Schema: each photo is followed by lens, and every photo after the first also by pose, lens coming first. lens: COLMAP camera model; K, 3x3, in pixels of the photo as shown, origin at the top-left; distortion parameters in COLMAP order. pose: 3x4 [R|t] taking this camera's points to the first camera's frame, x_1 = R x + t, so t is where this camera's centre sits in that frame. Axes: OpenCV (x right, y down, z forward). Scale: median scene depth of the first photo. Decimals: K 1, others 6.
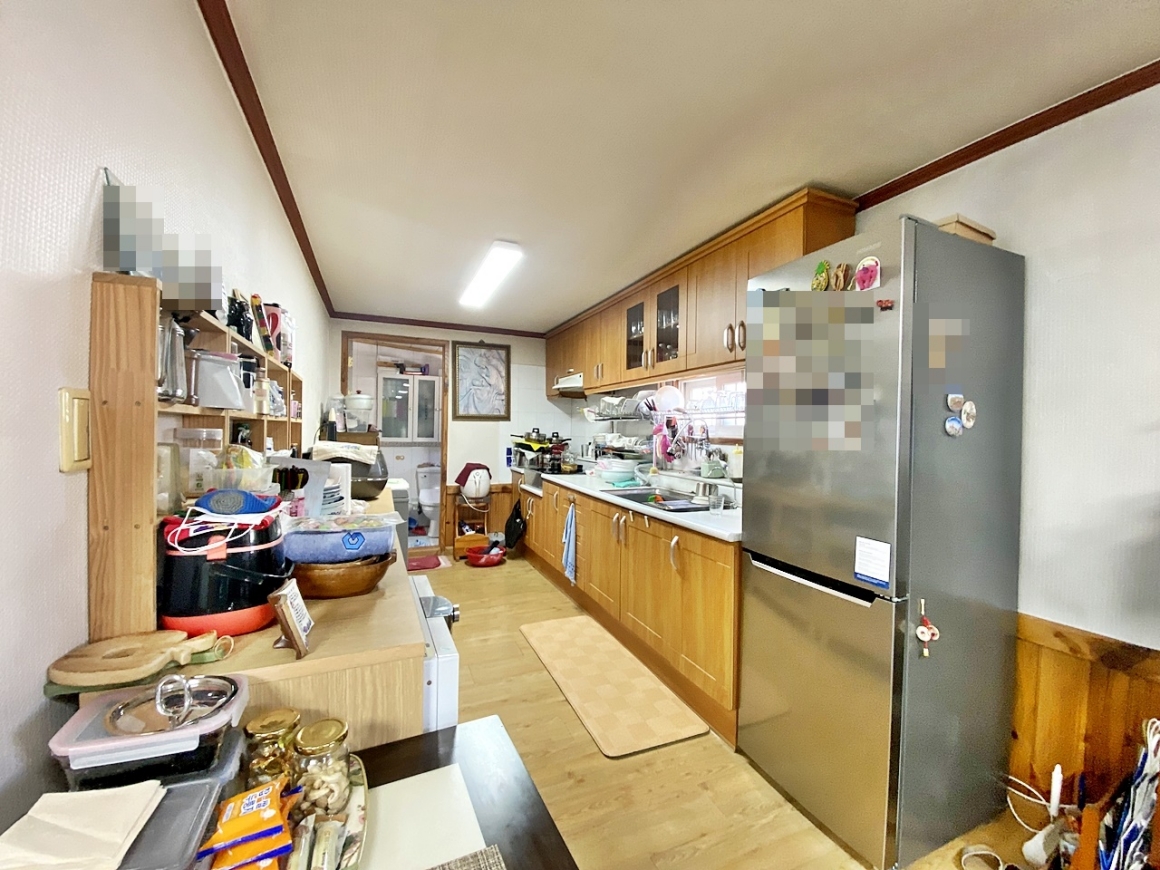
lens RADIAL K [[473.3, 0, 579.8], [0, 473.3, 435.3], [0, 0, 1]] dist [0.018682, -0.018790]
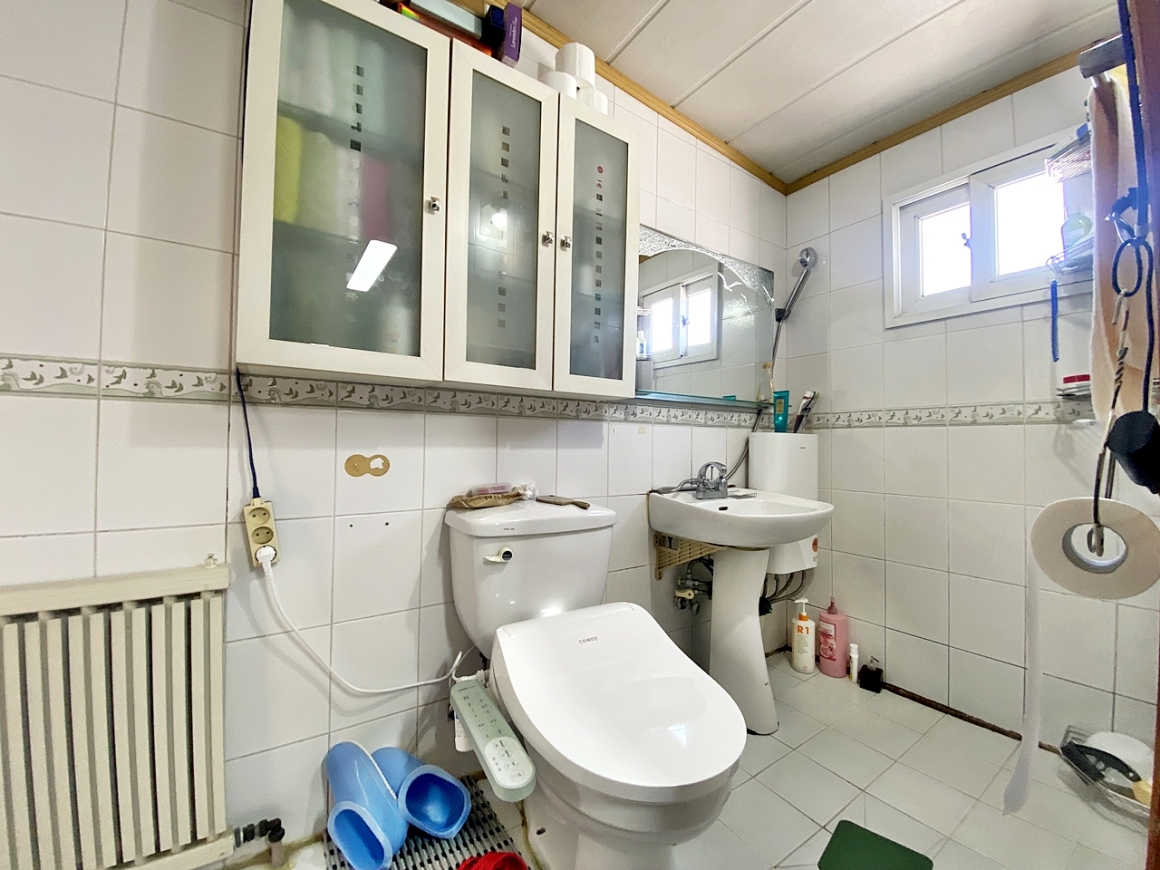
lens RADIAL K [[473.3, 0, 583.1], [0, 473.3, 434.6], [0, 0, 1]] dist [0.018682, -0.018790]
pose [[0.979269, -0.003416, 0.202536, -0.331179], [0.009608, 0.999516, -0.029594, 0.041219], [-0.202337, 0.030927, 0.978828, 0.790434]]
